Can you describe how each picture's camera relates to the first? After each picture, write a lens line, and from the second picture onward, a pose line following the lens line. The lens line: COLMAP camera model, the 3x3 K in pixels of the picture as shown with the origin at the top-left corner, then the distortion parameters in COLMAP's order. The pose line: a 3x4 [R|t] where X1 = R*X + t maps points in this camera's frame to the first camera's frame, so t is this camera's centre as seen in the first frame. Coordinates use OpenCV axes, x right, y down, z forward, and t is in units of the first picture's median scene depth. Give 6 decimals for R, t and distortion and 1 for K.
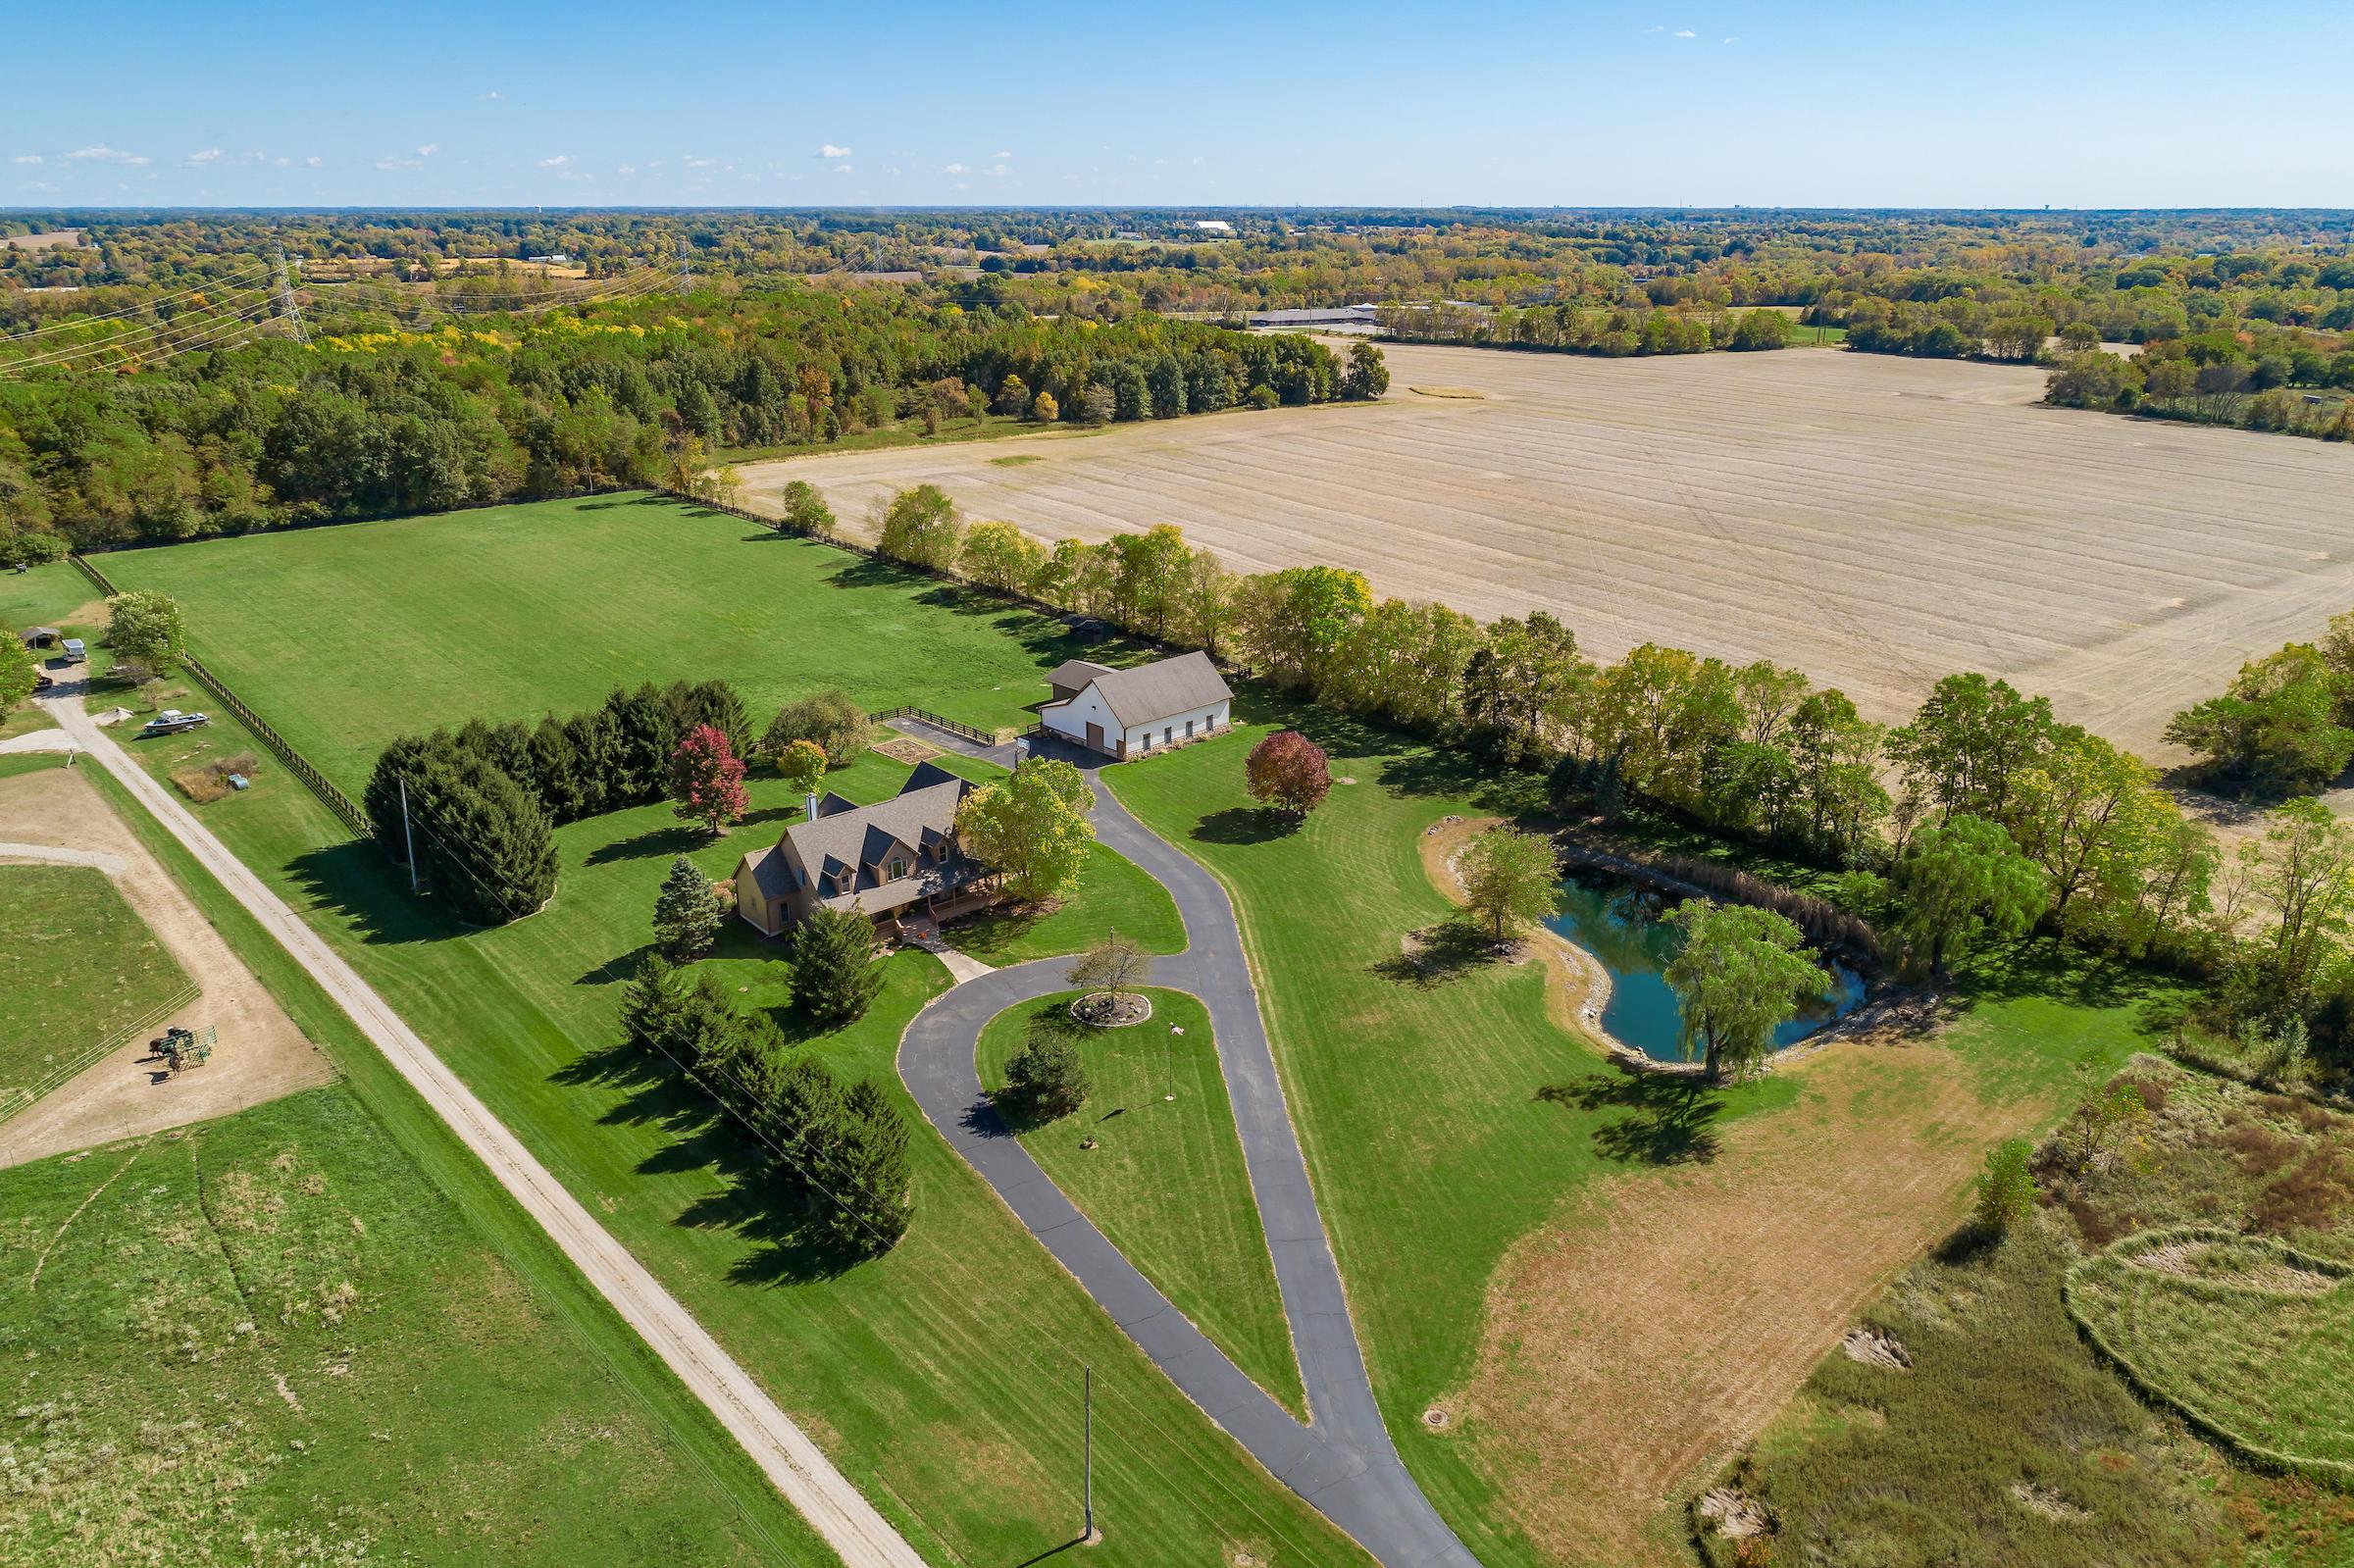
lens RADIAL K [[1593.9, 0, 1179.5], [0, 1593.9, 786.8], [0, 0, 1]] dist [-0.002103, 0.004551]
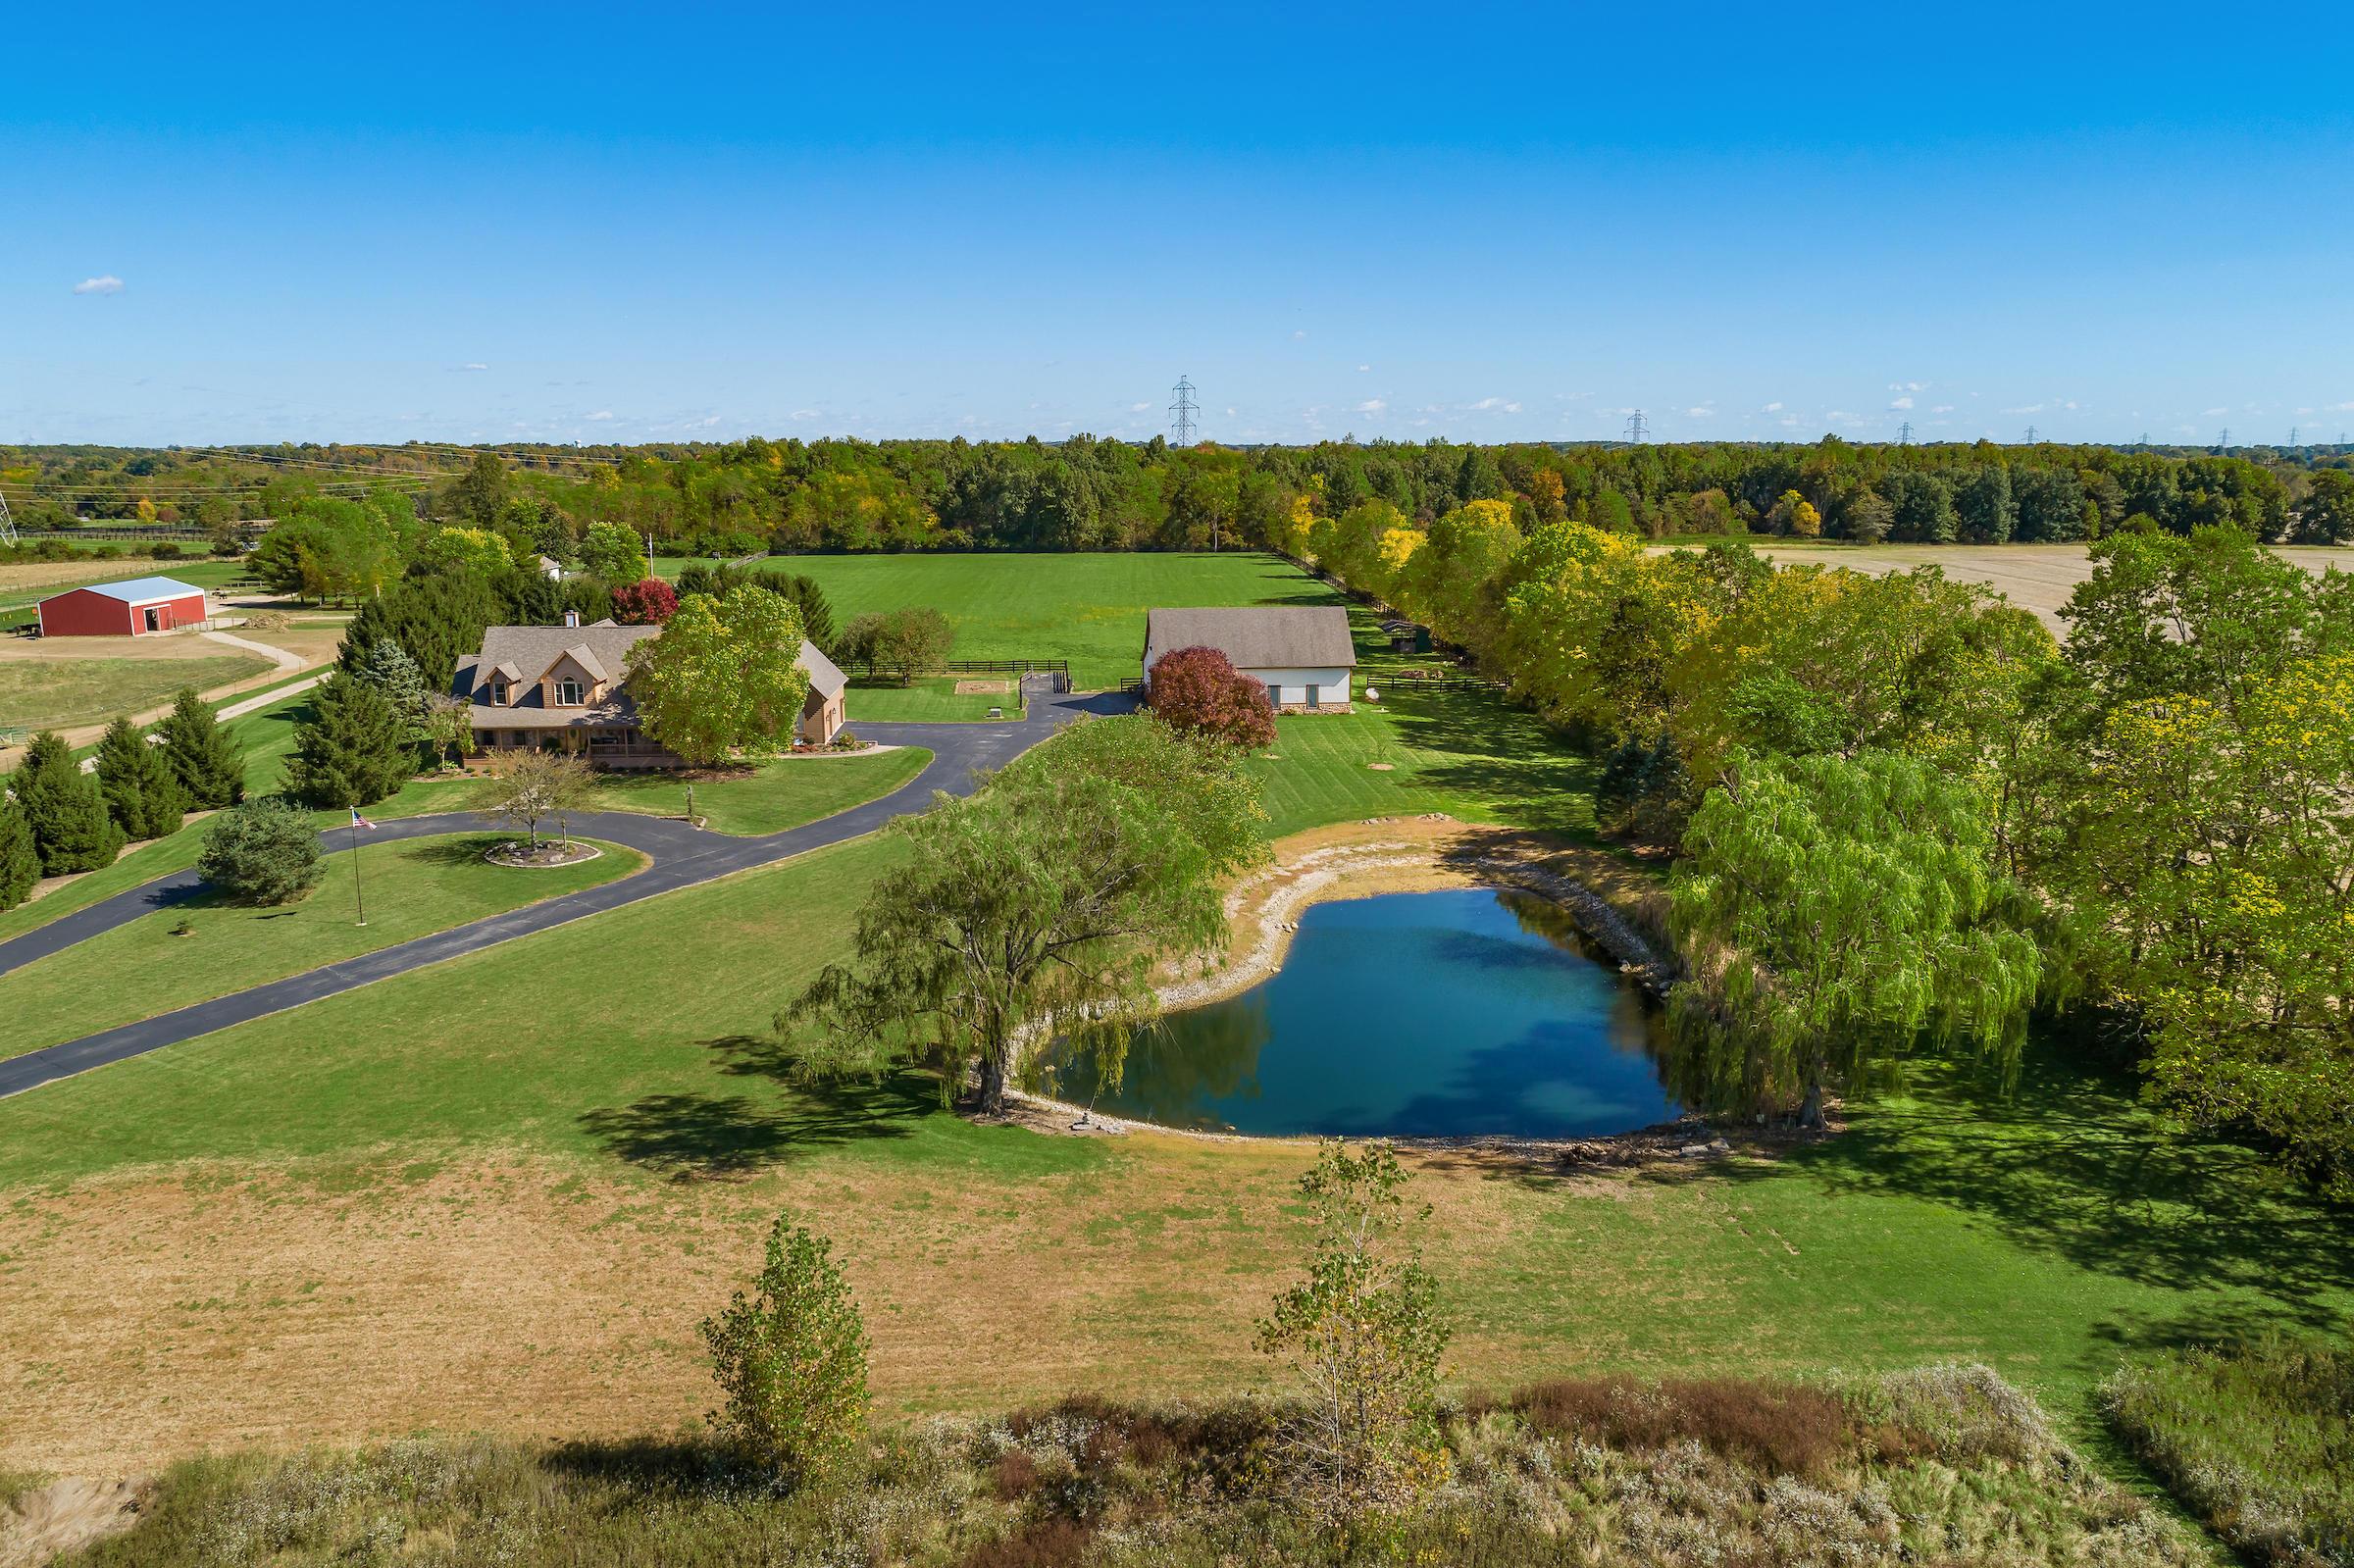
lens RADIAL K [[1623.0, 0, 1177.8], [0, 1623.0, 781.1], [0, 0, 1]] dist [-0.005352, 0.007557]
pose [[0.791551, 0.124574, -0.598271, 0.295776], [-0.211915, 0.974208, -0.077525, 0.048454], [0.573183, 0.188148, 0.797535, 0.267633]]
